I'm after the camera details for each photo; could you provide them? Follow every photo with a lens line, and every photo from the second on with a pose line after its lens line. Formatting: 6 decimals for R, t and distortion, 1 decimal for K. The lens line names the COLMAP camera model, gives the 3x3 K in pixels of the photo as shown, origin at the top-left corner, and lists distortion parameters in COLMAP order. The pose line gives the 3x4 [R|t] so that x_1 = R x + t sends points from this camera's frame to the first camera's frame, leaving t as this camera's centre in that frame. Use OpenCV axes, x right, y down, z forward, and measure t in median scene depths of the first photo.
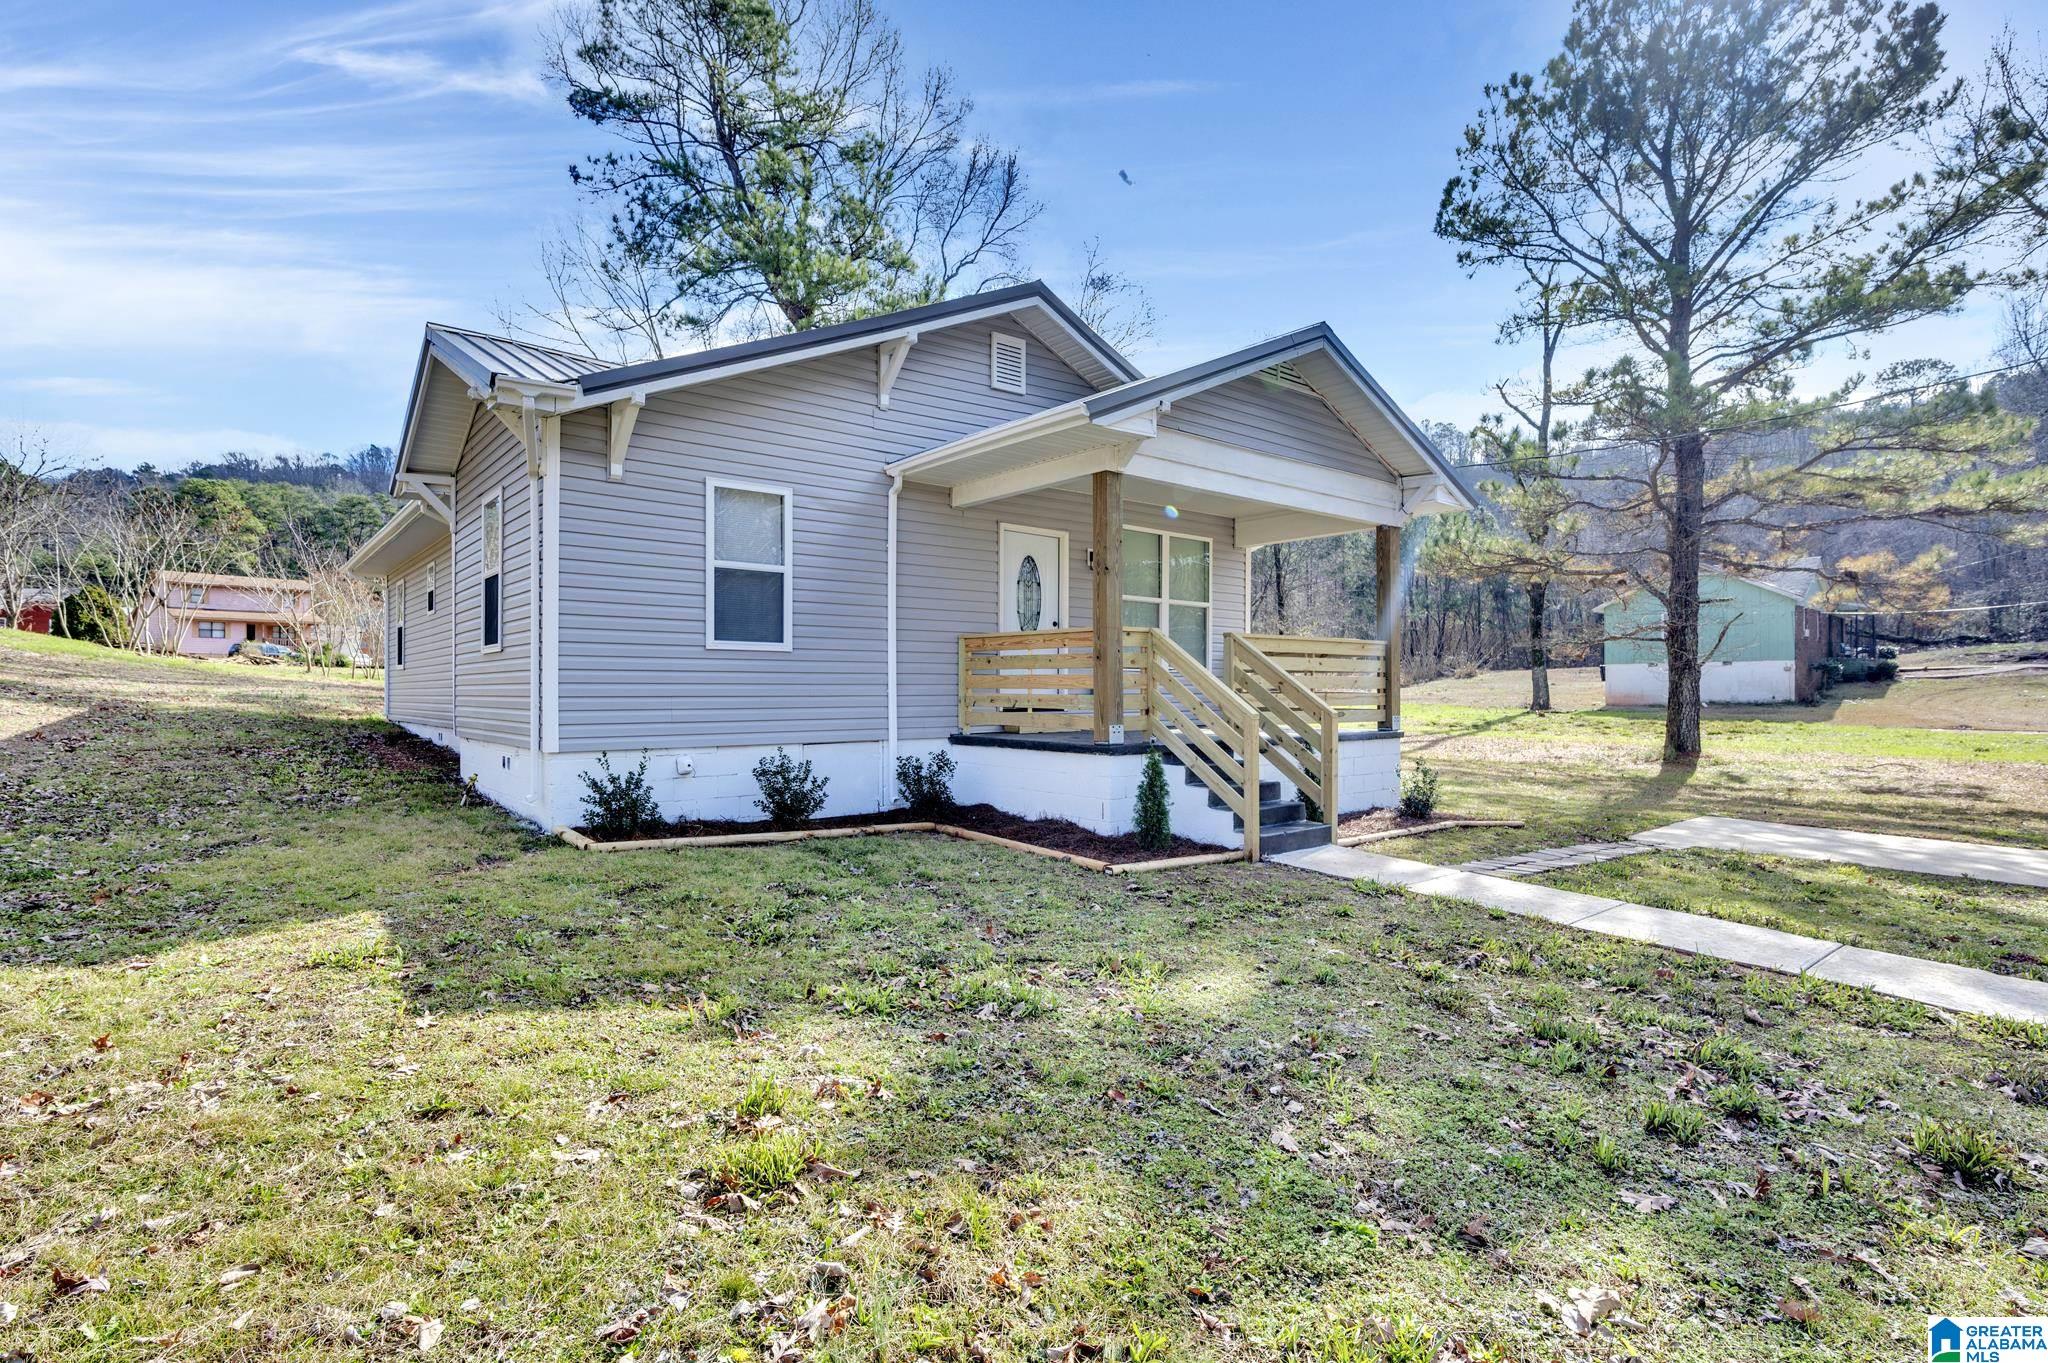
lens RADIAL K [[971.4, 0, 1024.0], [0, 971.4, 681.5], [0, 0, 1]] dist [-0.001338, -0.000212]
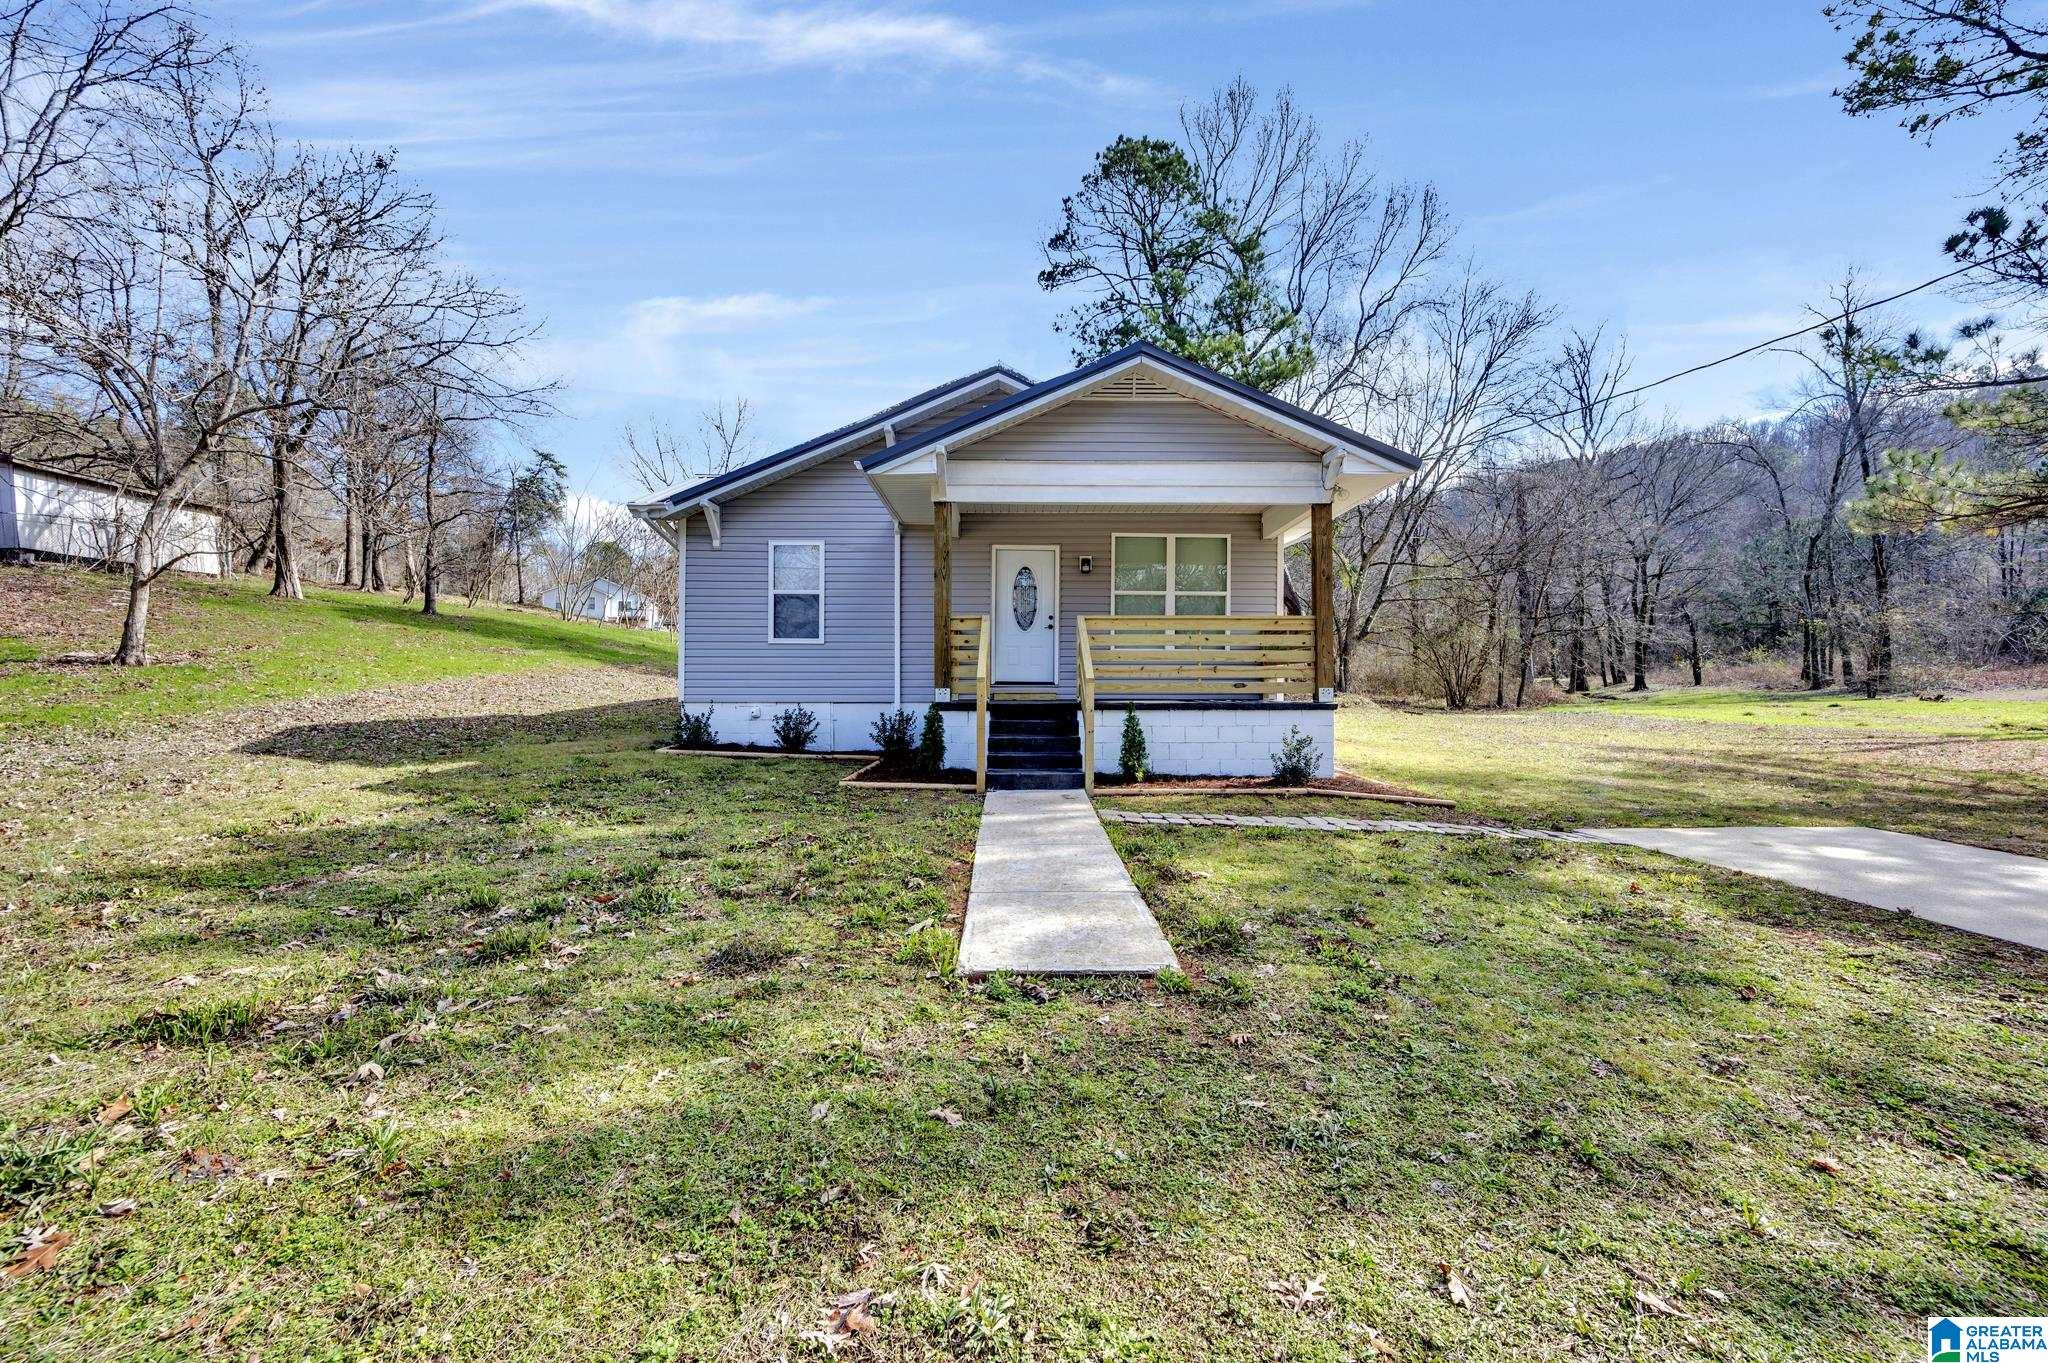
lens RADIAL K [[797.3, 0, 1022.3], [0, 797.3, 688.6], [0, 0, 1]] dist [-0.002354, -0.000355]
pose [[0.785121, -0.004814, -0.619324, 0.824072], [0.002176, 0.999985, -0.005014, 0.049106], [0.619339, 0.002589, 0.785120, 0.188162]]
